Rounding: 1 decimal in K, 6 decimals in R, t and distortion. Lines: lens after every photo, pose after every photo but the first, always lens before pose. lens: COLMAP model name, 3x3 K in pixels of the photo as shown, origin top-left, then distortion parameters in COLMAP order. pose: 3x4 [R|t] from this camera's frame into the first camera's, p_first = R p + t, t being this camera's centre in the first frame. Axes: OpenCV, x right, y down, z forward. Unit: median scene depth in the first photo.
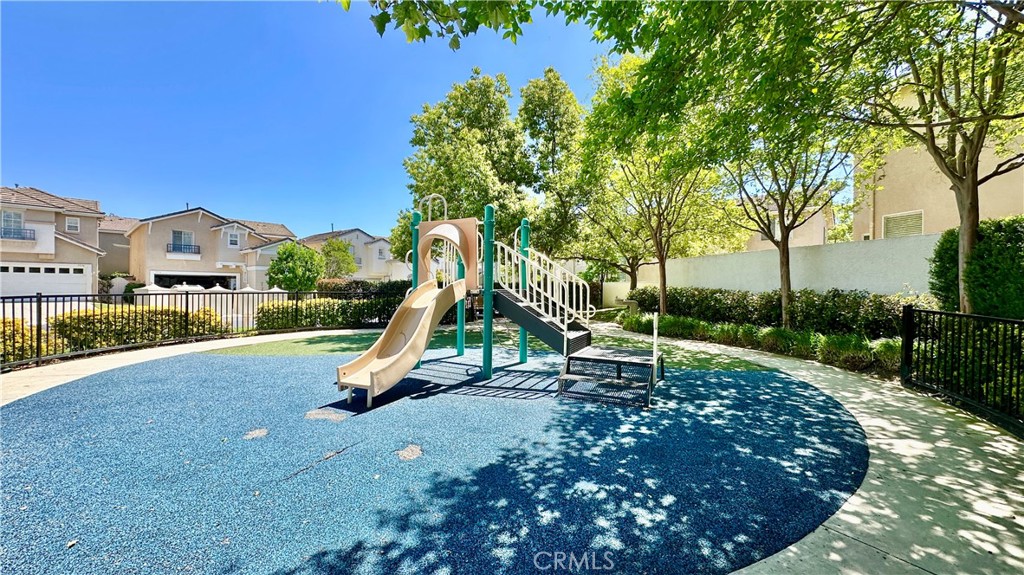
lens RADIAL K [[401.6, 0, 508.3], [0, 401.6, 285.7], [0, 0, 1]] dist [0.002501, 0.000052]
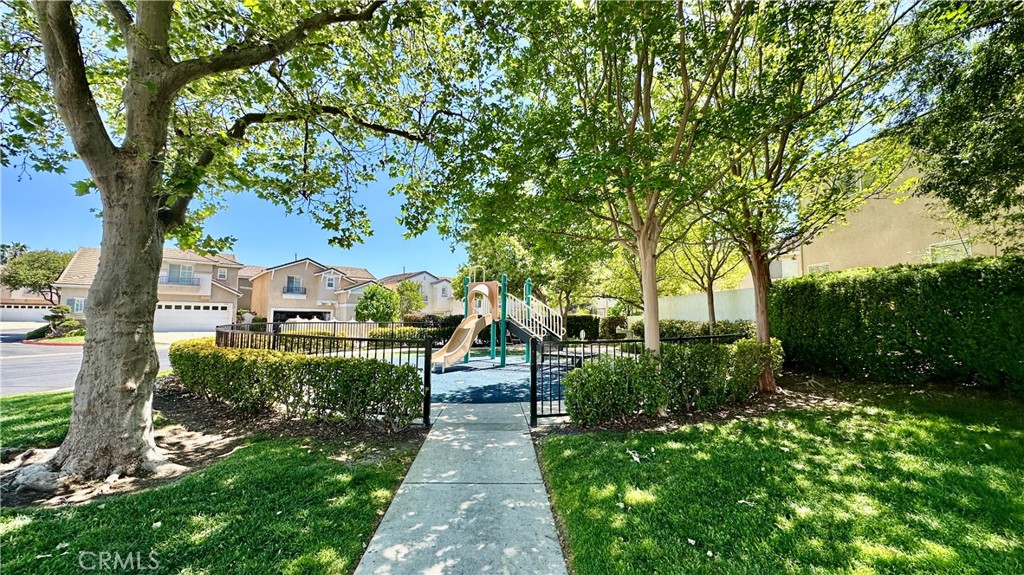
lens RADIAL K [[401.6, 0, 513.2], [0, 401.6, 288.3], [0, 0, 1]] dist [0.002501, 0.000052]
pose [[0.991457, -0.010735, -0.129994, 0.059214], [0.000506, 0.996917, -0.078464, 0.003108], [0.130436, 0.077728, 0.988405, -0.213026]]
